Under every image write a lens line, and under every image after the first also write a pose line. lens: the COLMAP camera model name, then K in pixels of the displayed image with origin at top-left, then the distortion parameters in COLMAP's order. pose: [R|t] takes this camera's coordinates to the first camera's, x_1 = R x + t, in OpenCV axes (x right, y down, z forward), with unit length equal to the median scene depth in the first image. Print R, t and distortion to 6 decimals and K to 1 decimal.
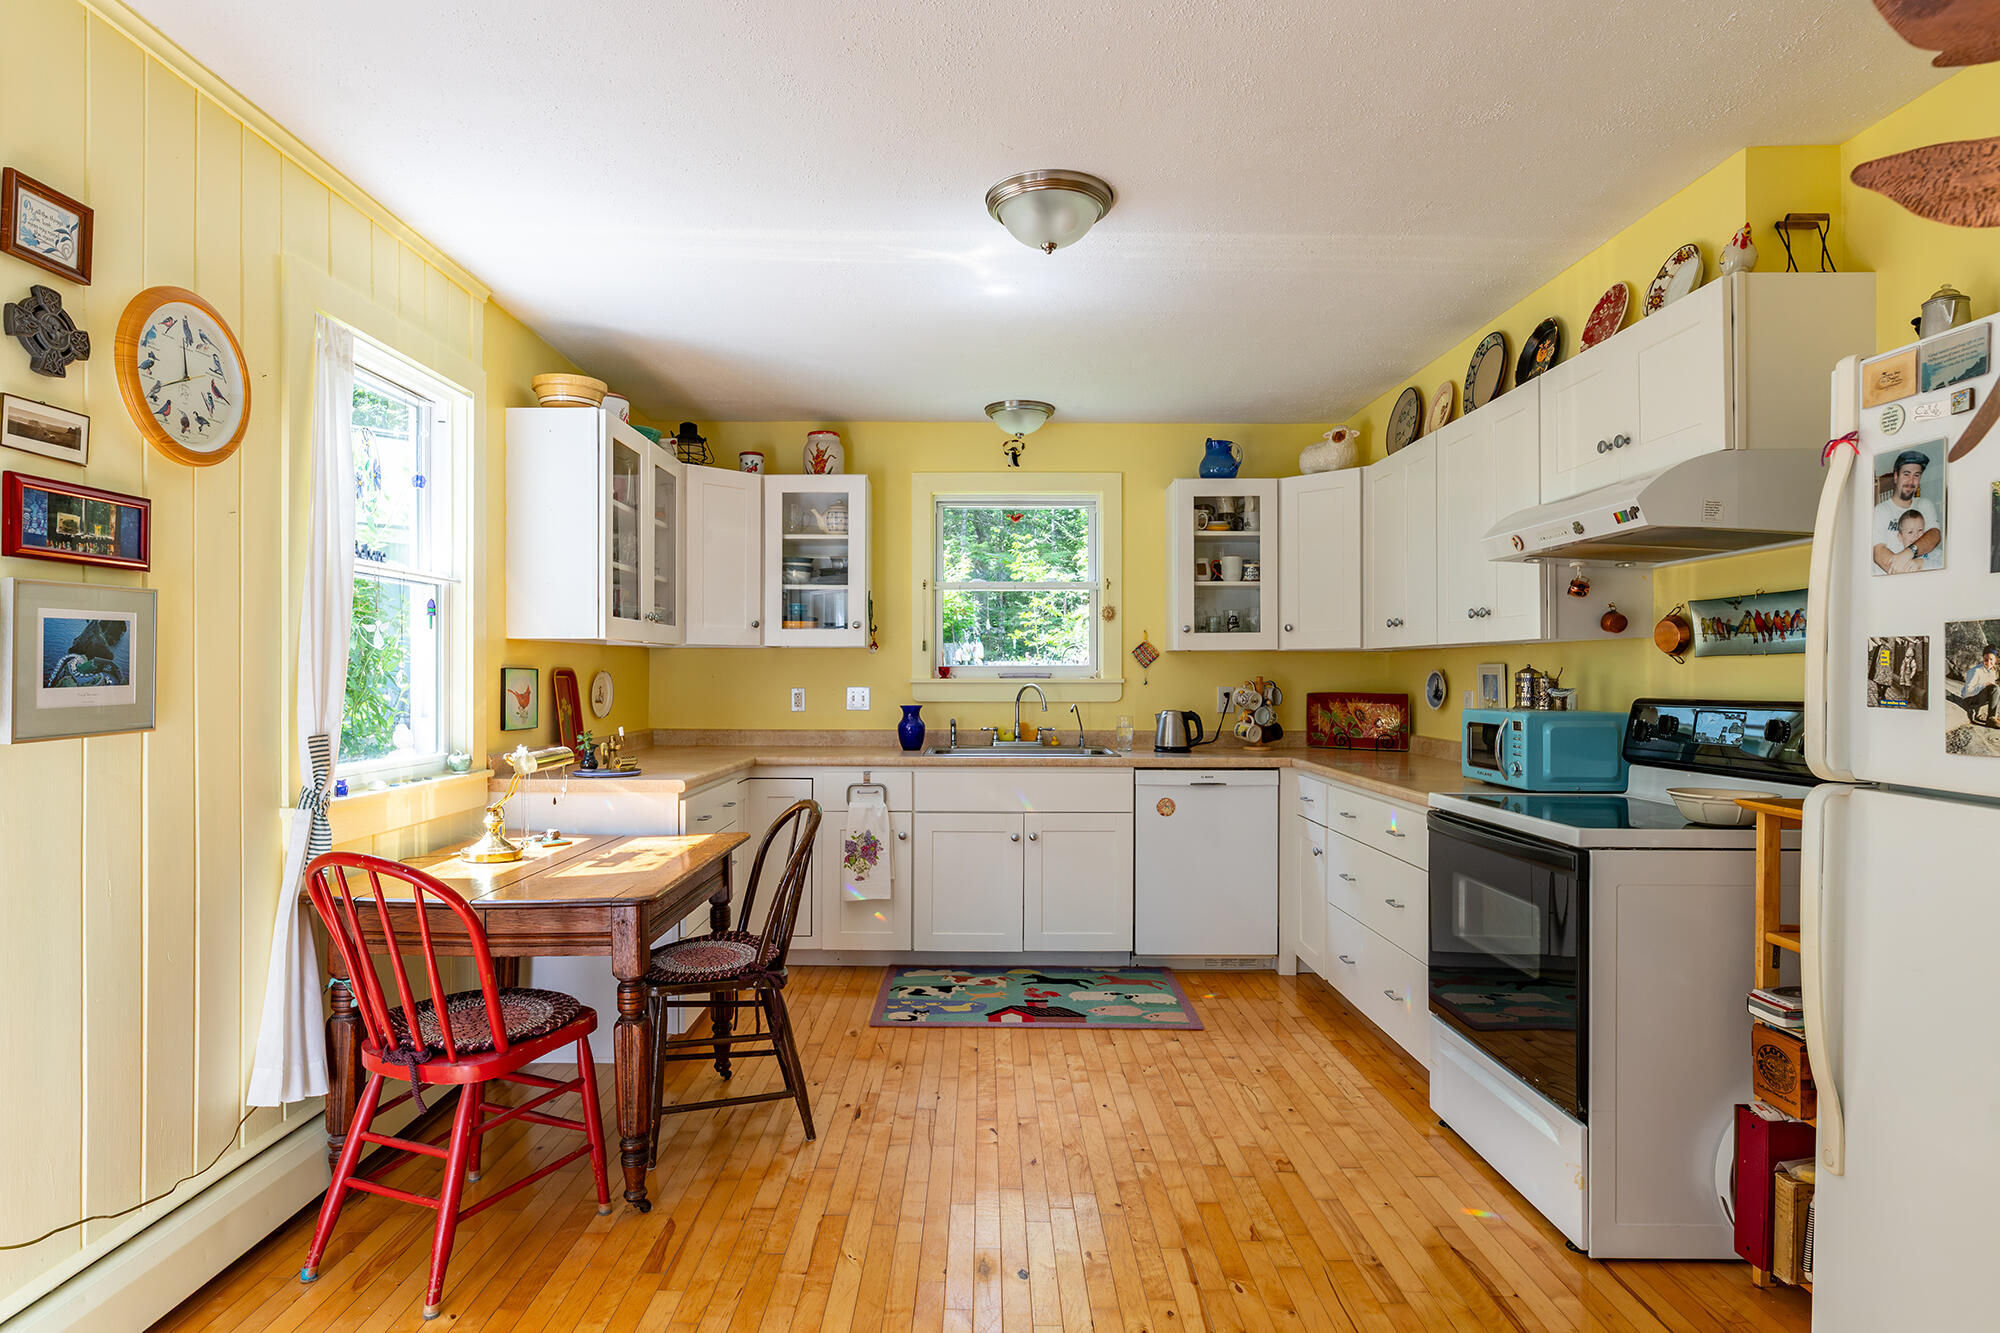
lens RADIAL K [[1058.9, 0, 990.9], [0, 1058.9, 673.7], [0, 0, 1]] dist [-0.009695, 0.004032]
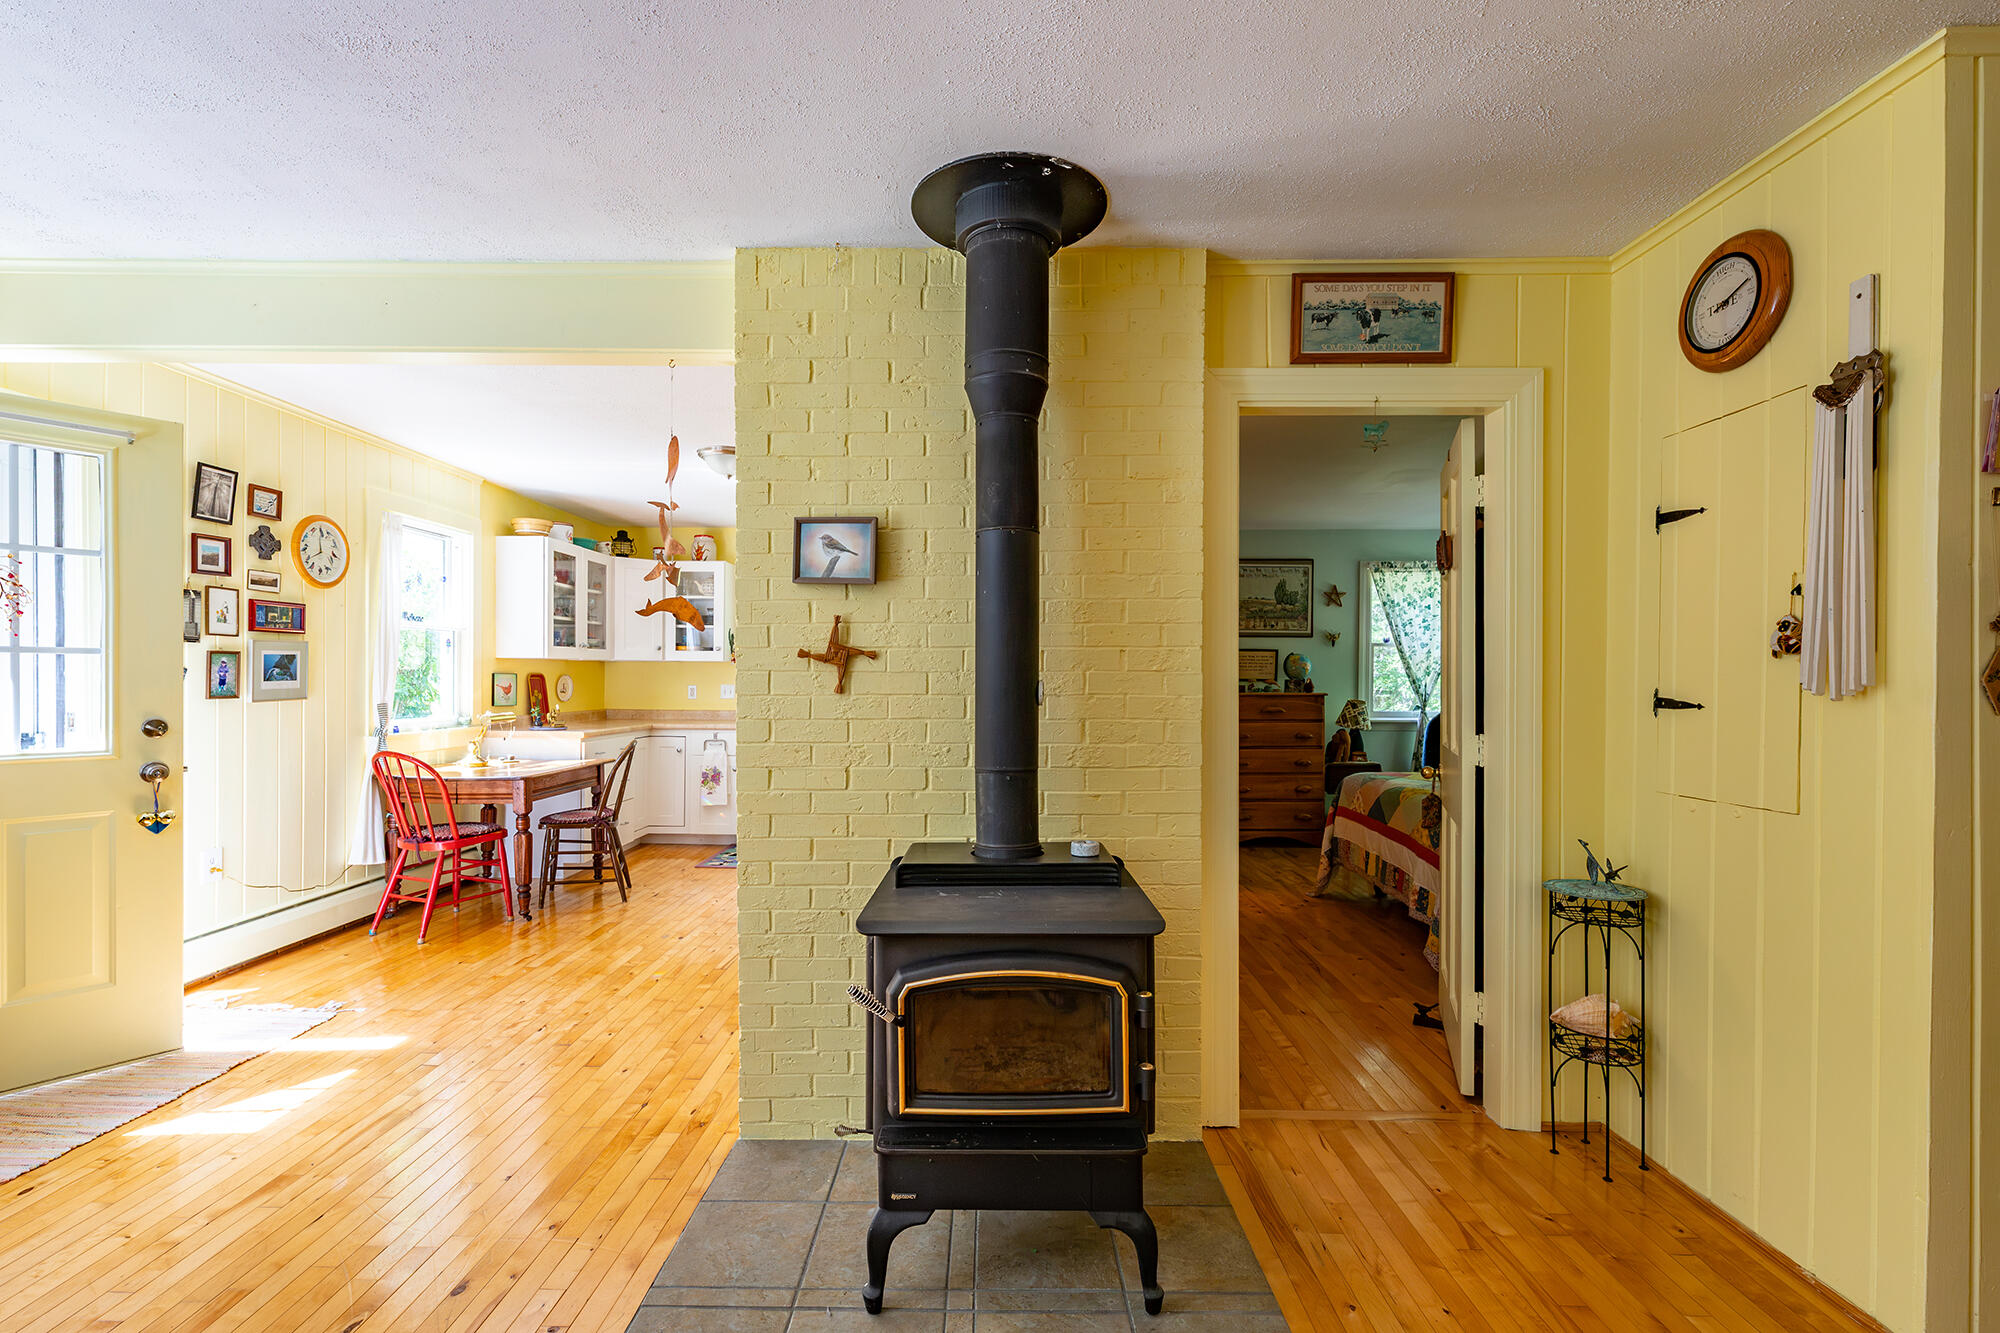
lens RADIAL K [[873.6, 0, 996.6], [0, 873.6, 680.5], [0, 0, 1]] dist [-0.000079, -0.000194]
pose [[0.999884, 0.003700, -0.014771, 0.568728], [-0.003653, 0.999988, 0.003145, -0.001038], [0.014782, -0.003090, 0.999886, -0.681967]]
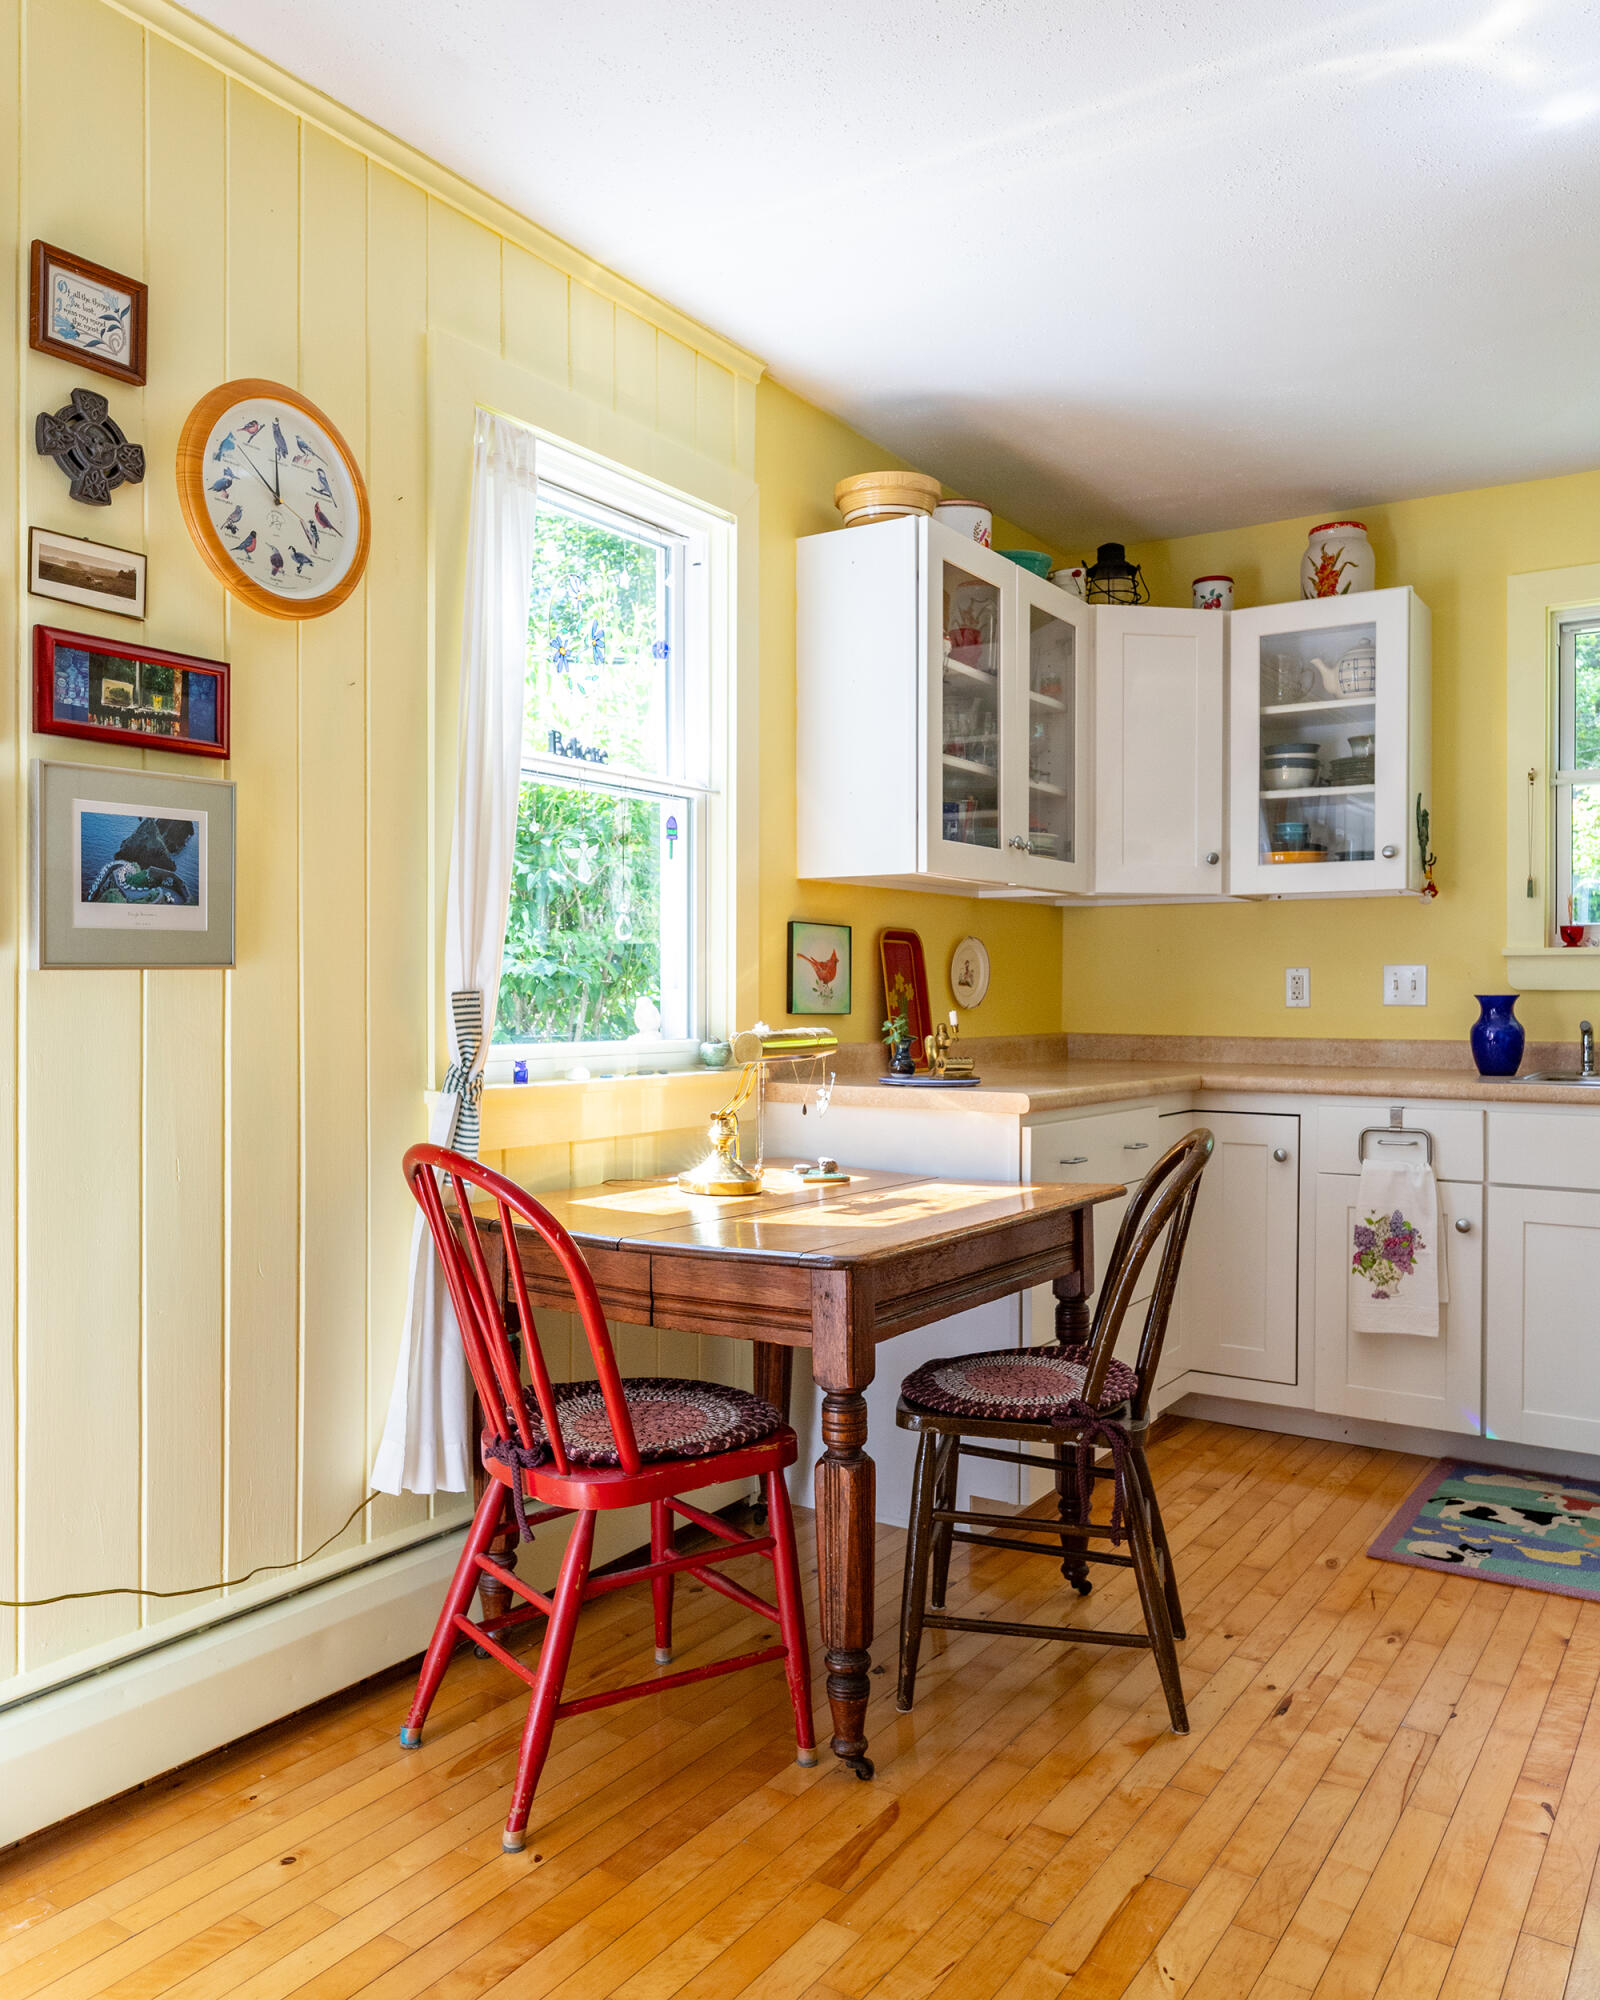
lens RADIAL K [[1564.0, 0, 784.1], [0, 1564.0, 1004.8], [0, 0, 1]] dist [0.000584, 0.001556]
pose [[0.833334, 0.002306, -0.552765, 0.109249], [0.000777, 0.999985, 0.005343, 0.051387], [0.552769, -0.004882, 0.833320, 0.193522]]
